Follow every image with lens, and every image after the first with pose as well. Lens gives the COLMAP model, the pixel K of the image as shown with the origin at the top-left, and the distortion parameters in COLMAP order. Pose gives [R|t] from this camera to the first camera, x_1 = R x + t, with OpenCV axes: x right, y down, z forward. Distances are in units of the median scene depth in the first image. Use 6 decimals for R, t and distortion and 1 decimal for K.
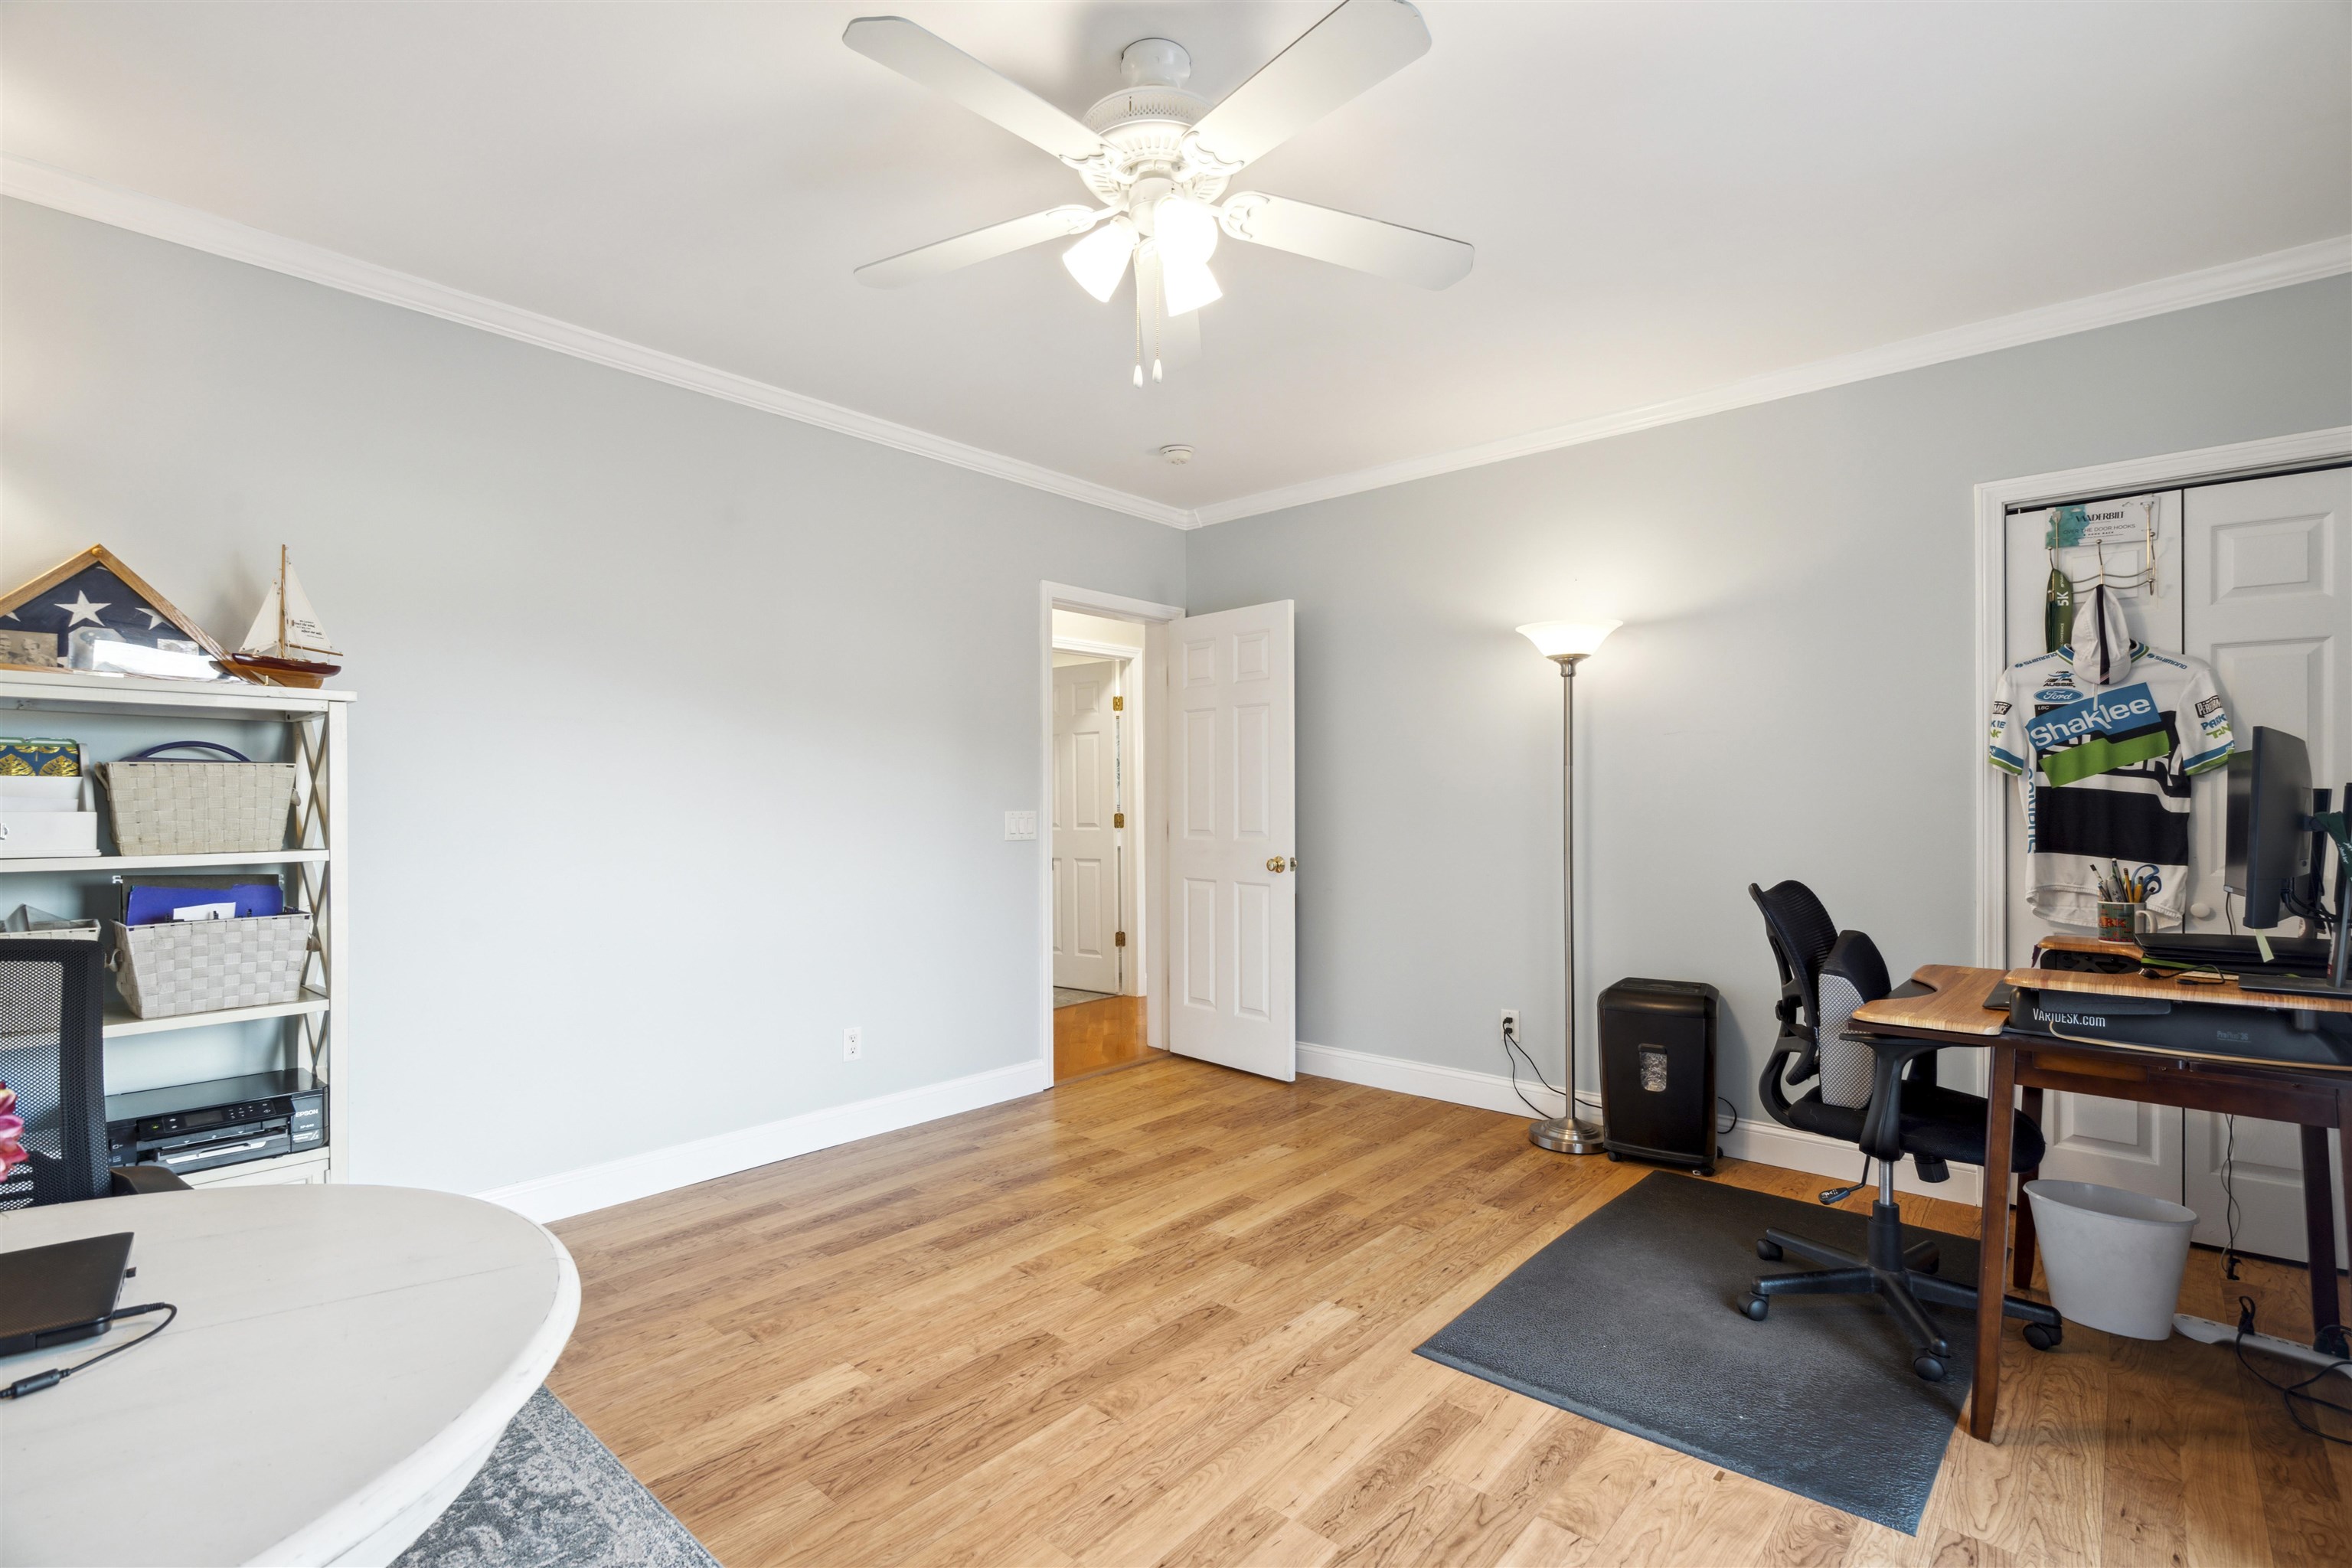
lens RADIAL K [[1070.2, 0, 1170.3], [0, 1070.2, 795.3], [0, 0, 1]] dist [-0.006065, 0.000593]
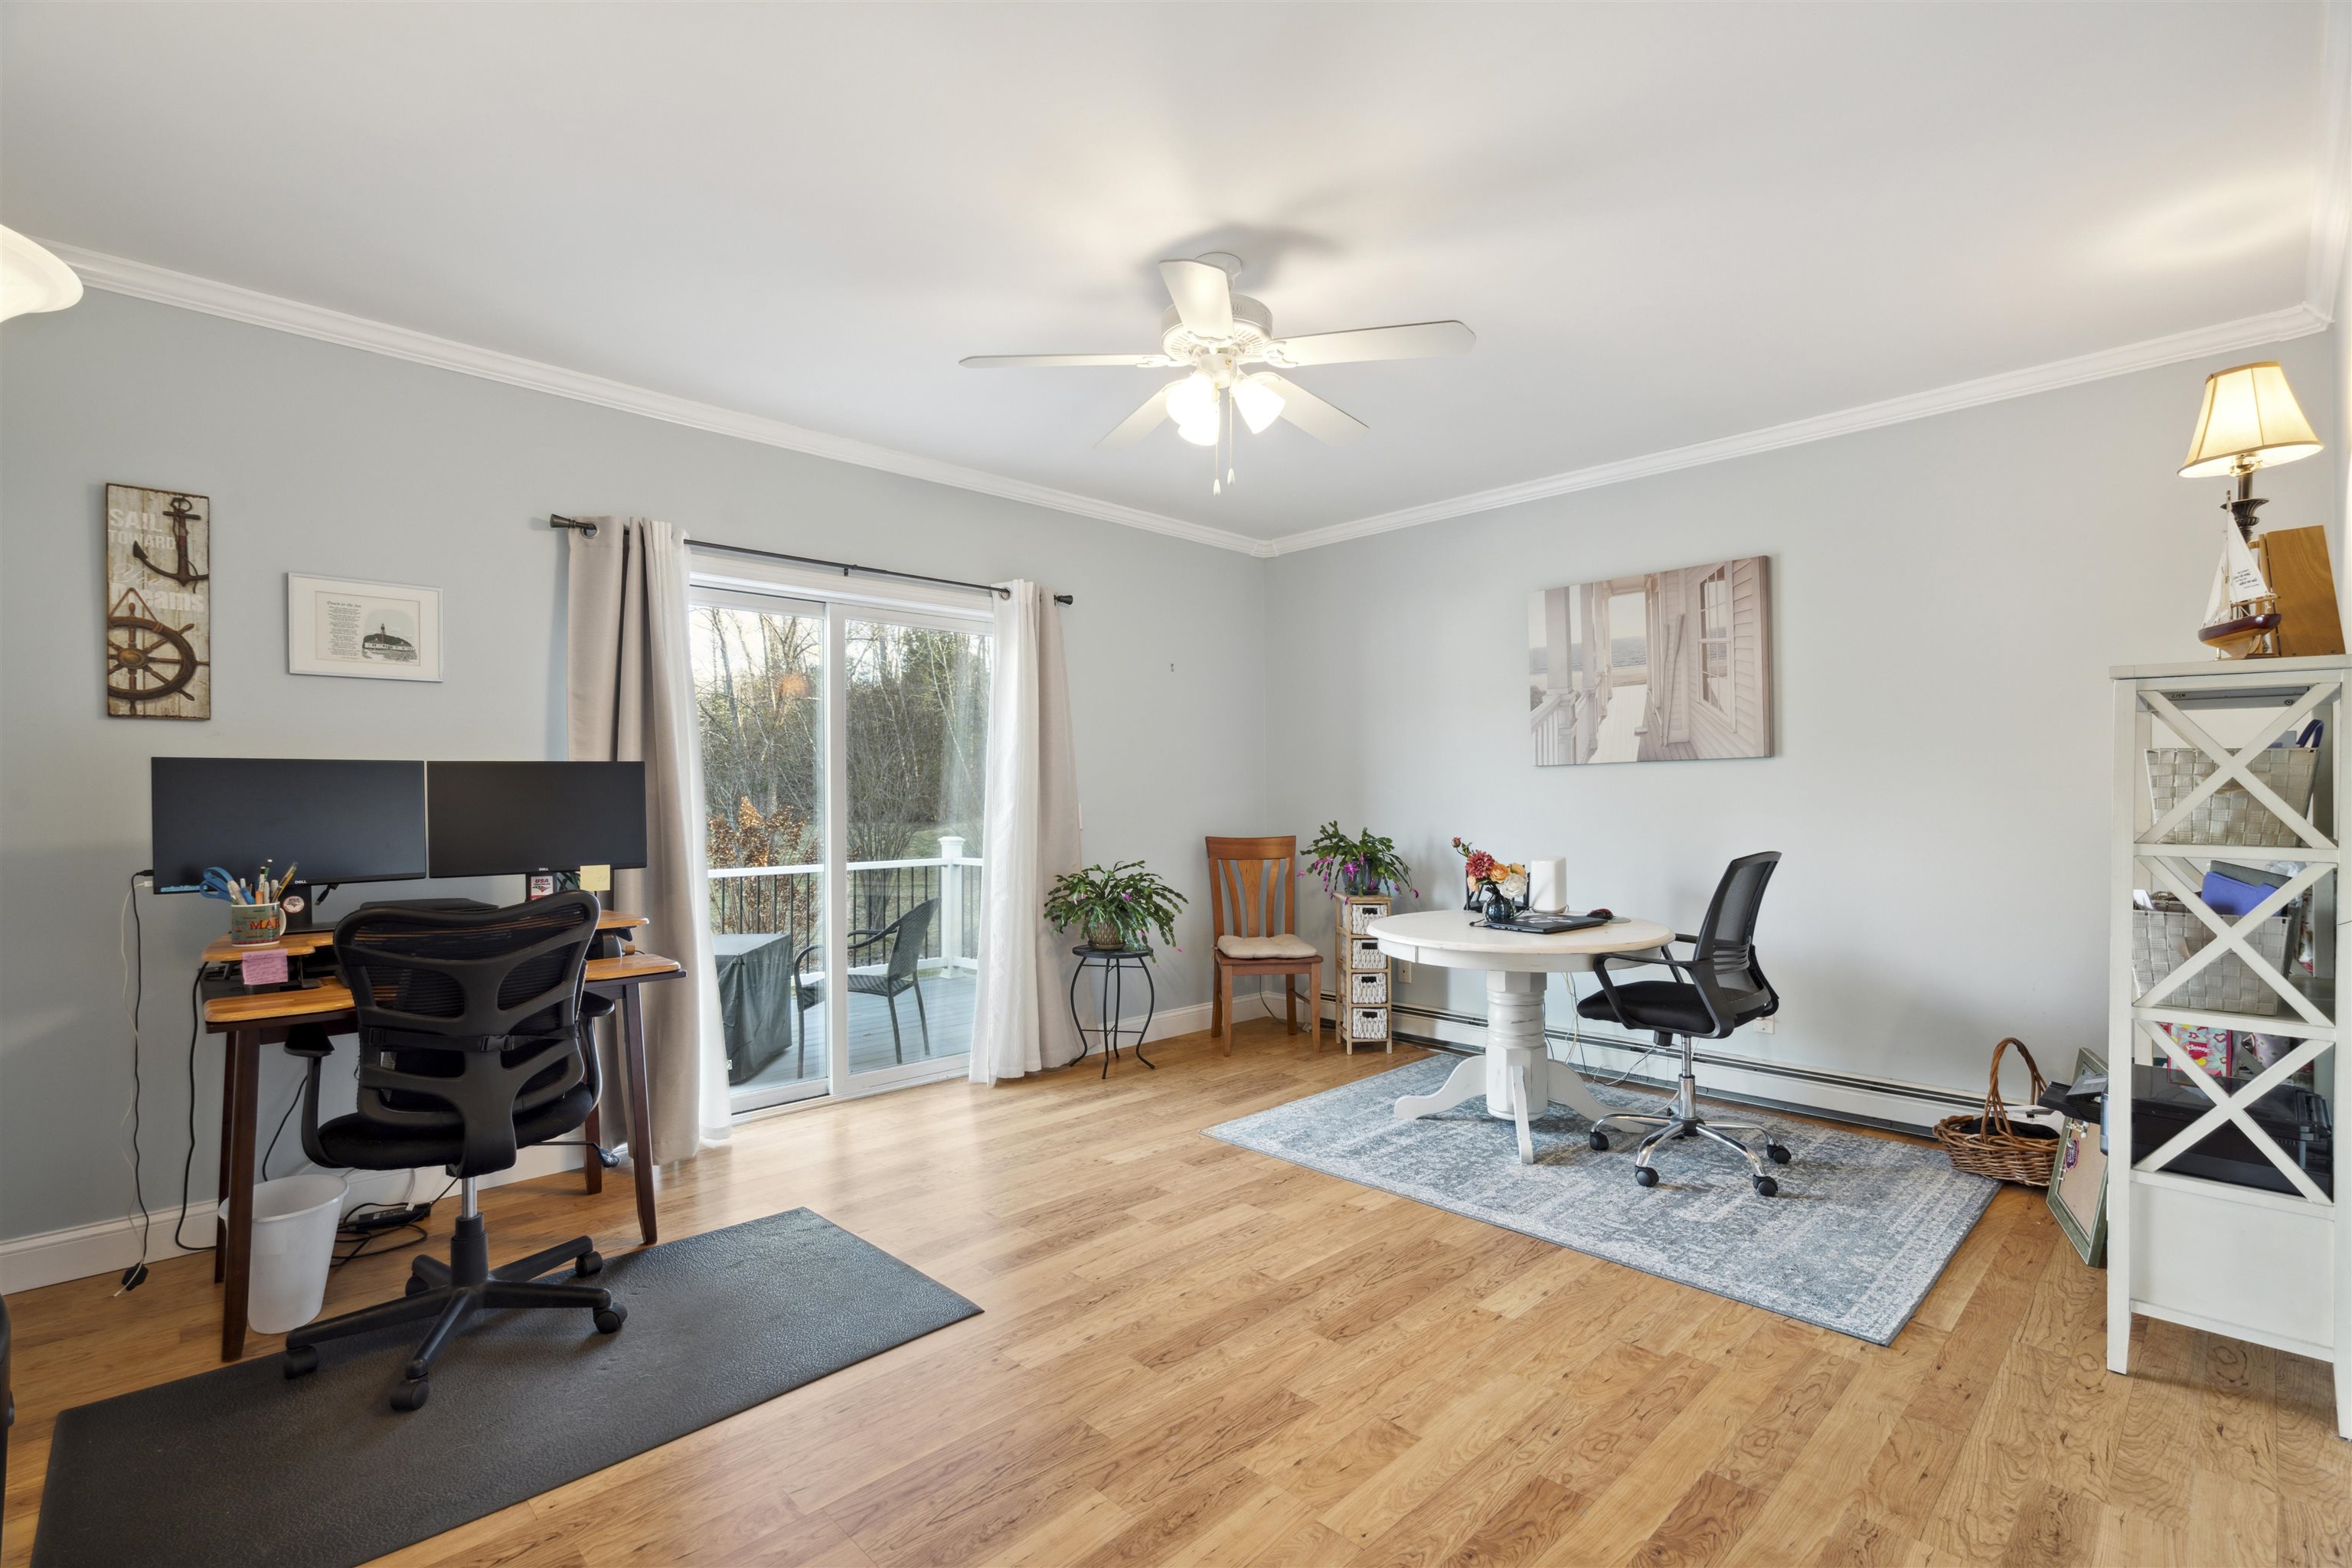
lens RADIAL K [[1070.2, 0, 1179.4], [0, 1070.2, 793.9], [0, 0, 1]] dist [-0.006065, 0.000593]
pose [[-0.998084, 0.007834, 0.061377, -0.035777], [0.007297, 0.999933, -0.008970, 0.011239], [-0.061443, -0.008505, -0.998074, 1.887661]]
